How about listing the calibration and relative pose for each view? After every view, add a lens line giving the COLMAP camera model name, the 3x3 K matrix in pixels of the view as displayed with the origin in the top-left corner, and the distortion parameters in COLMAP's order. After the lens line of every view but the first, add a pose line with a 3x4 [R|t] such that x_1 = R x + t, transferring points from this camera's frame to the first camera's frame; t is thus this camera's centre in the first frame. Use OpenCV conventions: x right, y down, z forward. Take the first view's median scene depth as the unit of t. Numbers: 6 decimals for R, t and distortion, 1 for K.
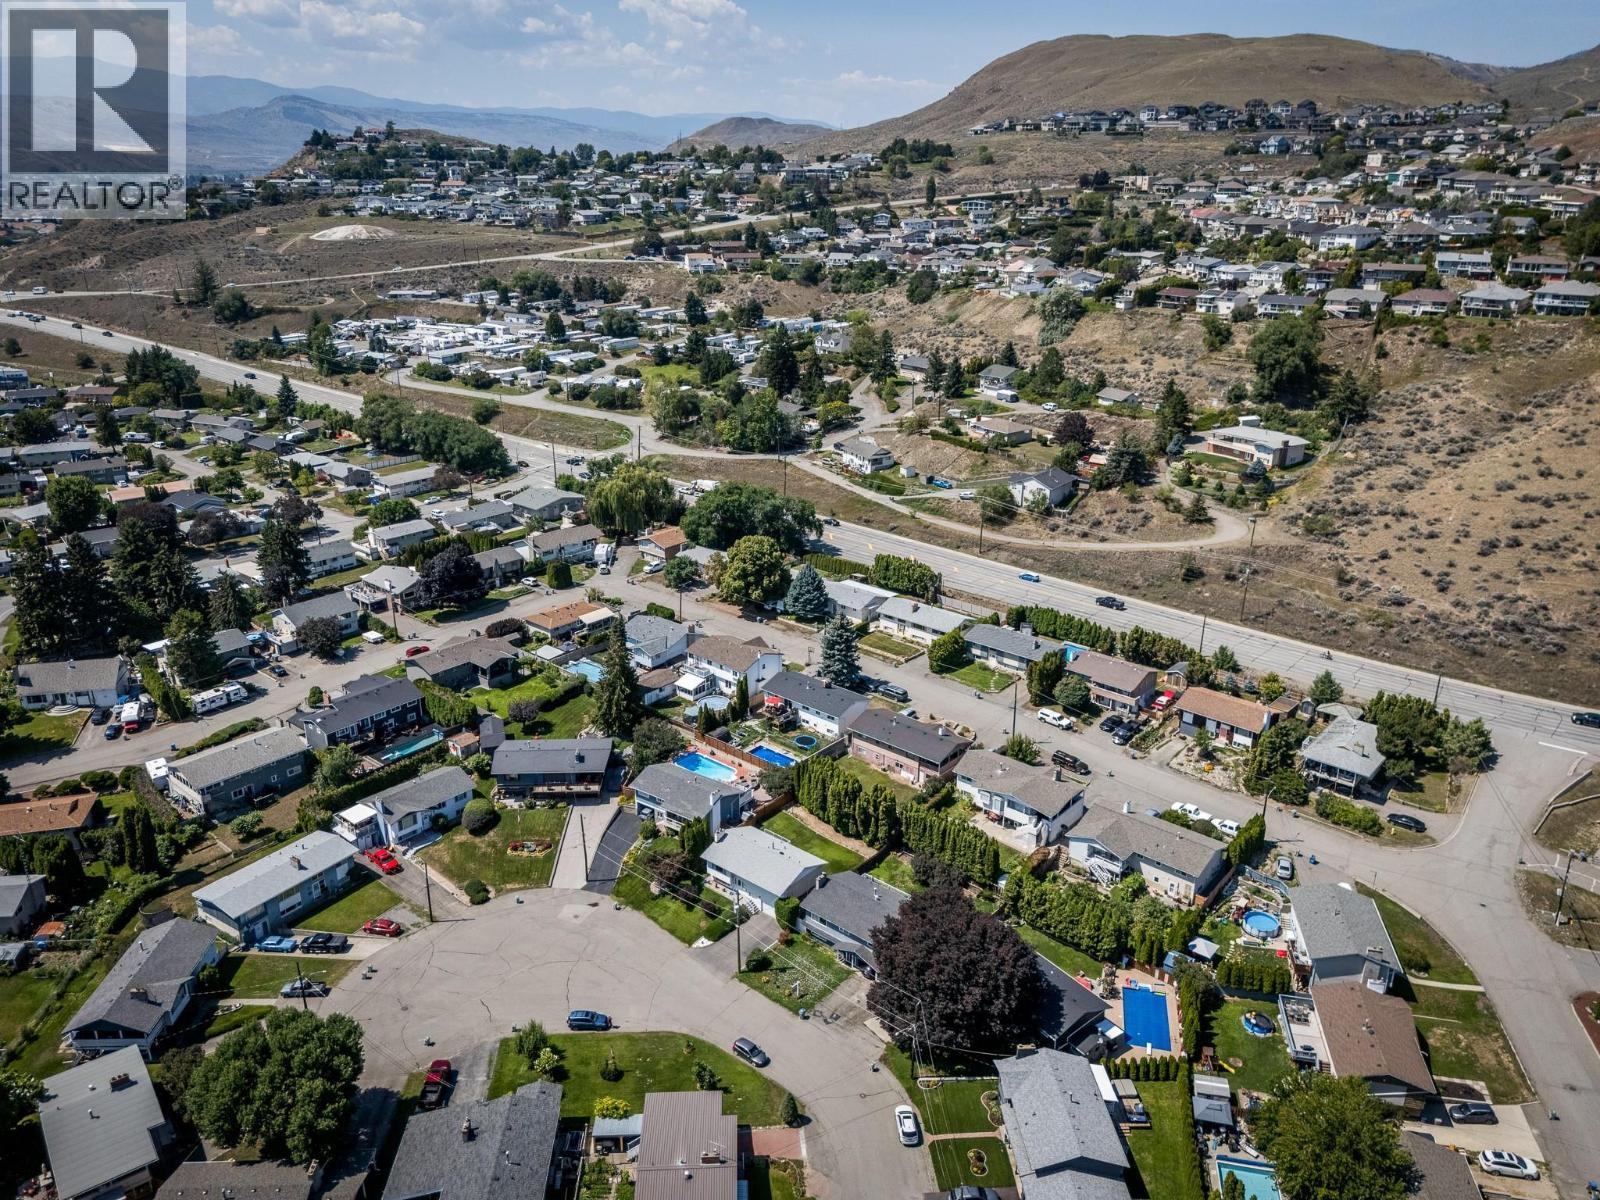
lens RADIAL K [[1174.9, 0, 788.7], [0, 1174.9, 602.1], [0, 0, 1]] dist [0.070160, -0.062477]
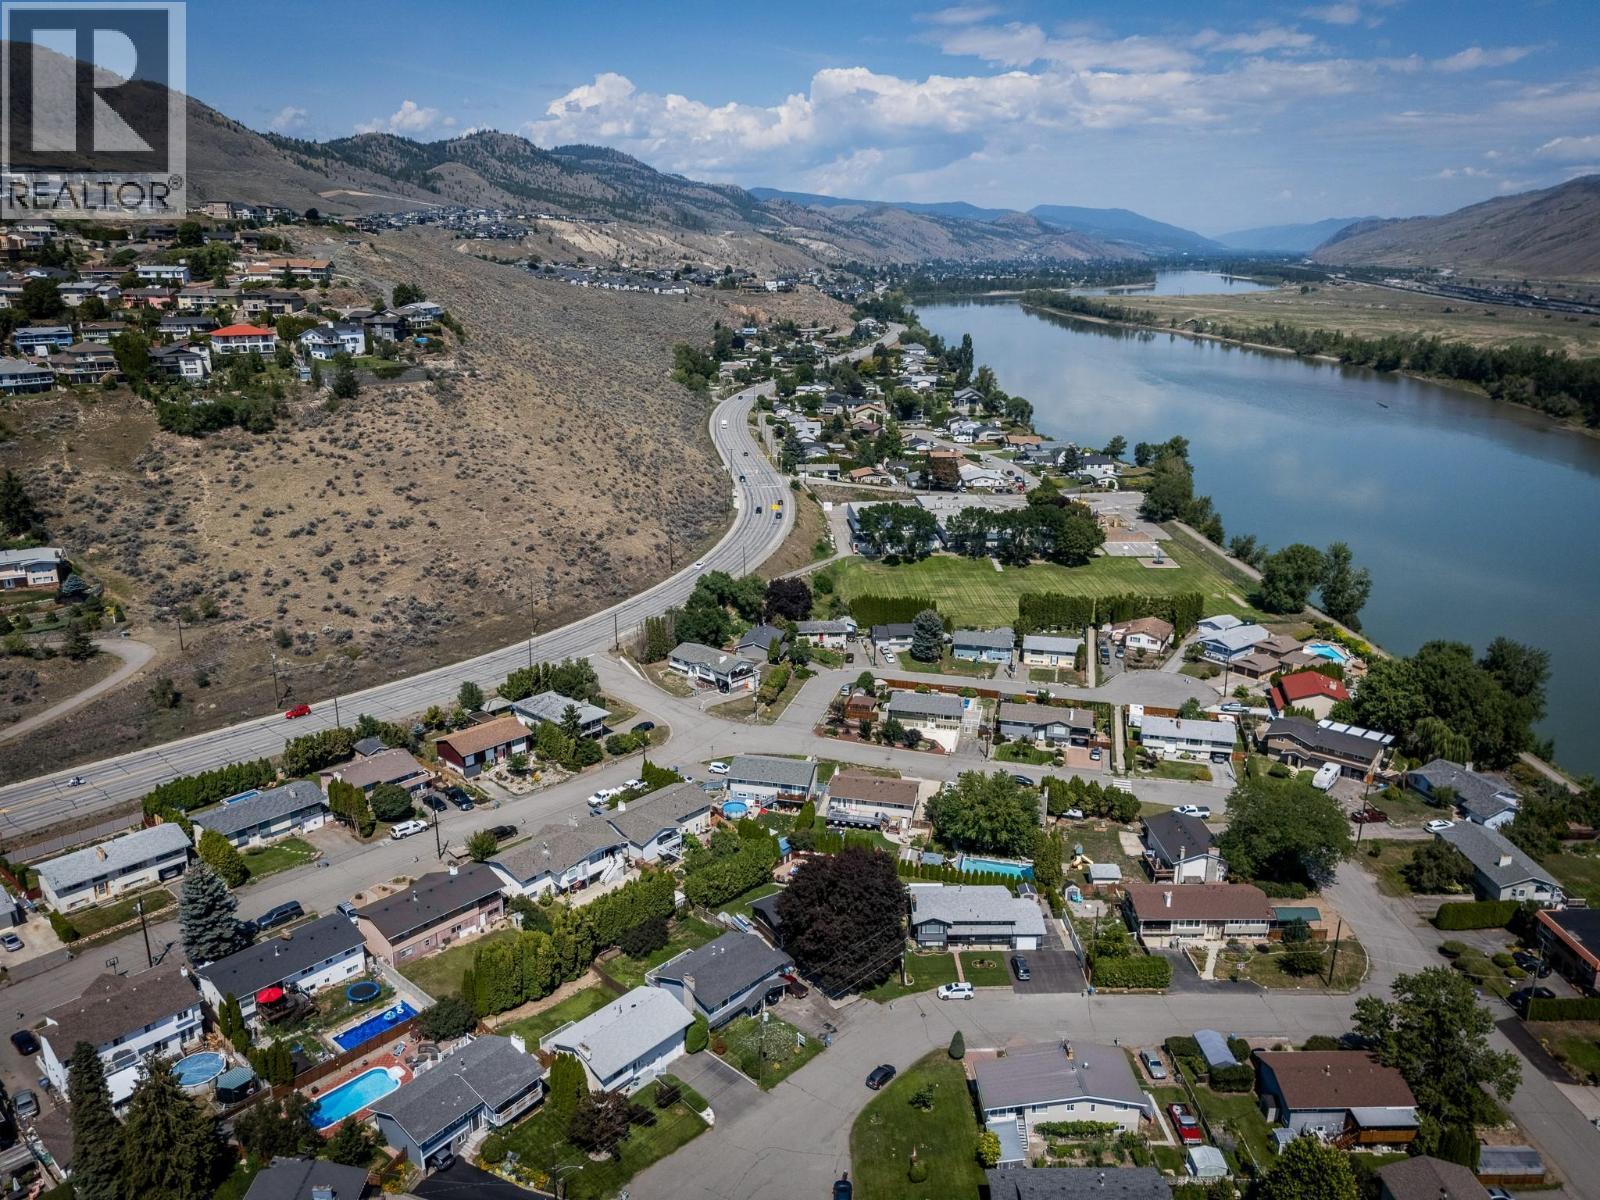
lens RADIAL K [[1174.9, 0, 801.6], [0, 1174.9, 600.5], [0, 0, 1]] dist [0.070160, -0.062477]
pose [[0.021289, -0.291221, 0.956419, -0.426918], [0.350517, 0.898089, 0.265658, -0.141668], [-0.936314, 0.329586, 0.121197, 0.370889]]
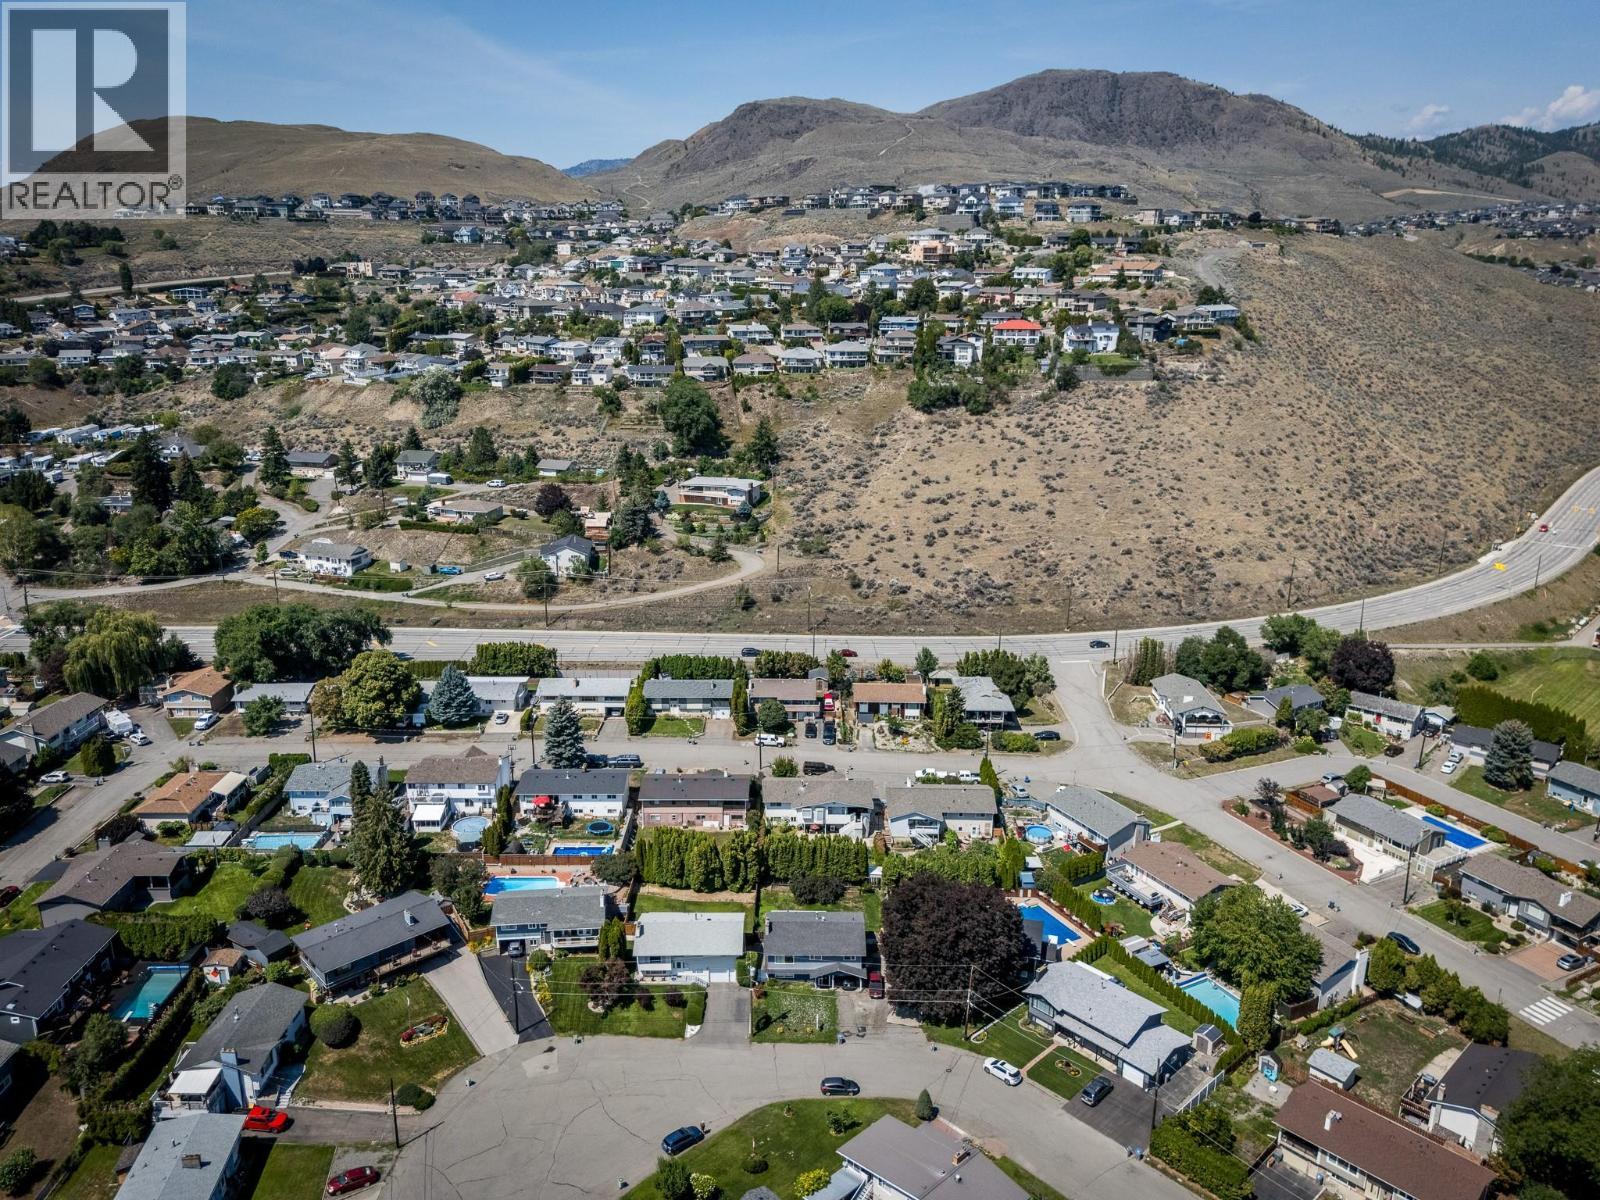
lens RADIAL K [[1174.9, 0, 797.7], [0, 1174.9, 609.7], [0, 0, 1]] dist [0.070160, -0.062477]
pose [[0.757910, -0.193328, 0.623055, -0.291105], [0.230131, 0.972912, 0.021945, -0.027218], [-0.610420, 0.126752, 0.781870, 0.072344]]
